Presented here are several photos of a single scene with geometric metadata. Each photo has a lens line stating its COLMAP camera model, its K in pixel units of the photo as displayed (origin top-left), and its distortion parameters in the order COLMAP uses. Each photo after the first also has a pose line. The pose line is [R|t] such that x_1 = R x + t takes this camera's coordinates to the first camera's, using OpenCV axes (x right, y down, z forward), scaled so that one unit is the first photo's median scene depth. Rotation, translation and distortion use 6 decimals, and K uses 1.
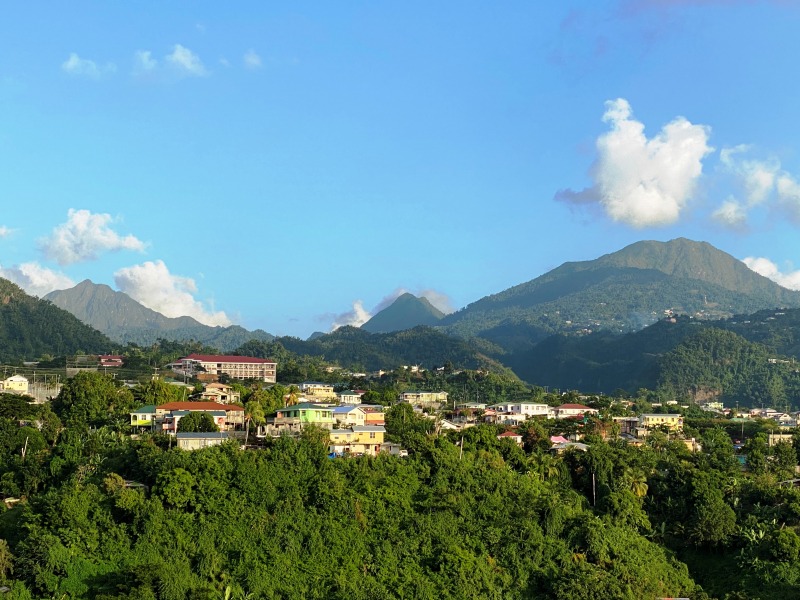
lens RADIAL K [[1491.7, 0, 399.1], [0, 1491.7, 299.5], [0, 0, 1]] dist [0.143947, 0.000000]
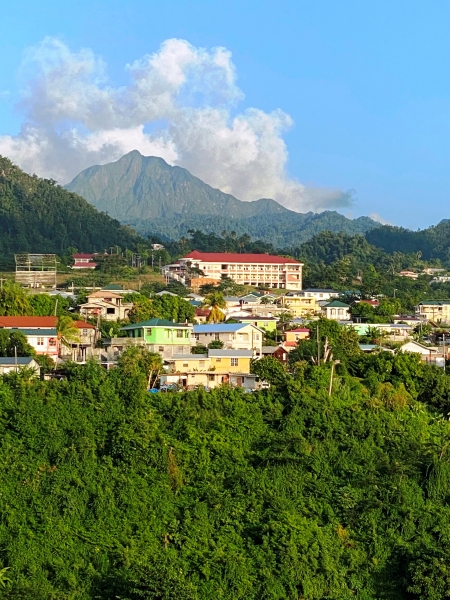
lens RADIAL K [[2075.4, 0, 225.2], [0, 2075.4, 297.8], [0, 0, 1]] dist [0.106560, 0.000000]
pose [[0.983563, -0.001043, -0.180563, 0.184270], [0.011786, 0.998221, 0.058438, -0.000932], [0.180181, -0.059606, 0.981826, -0.006039]]
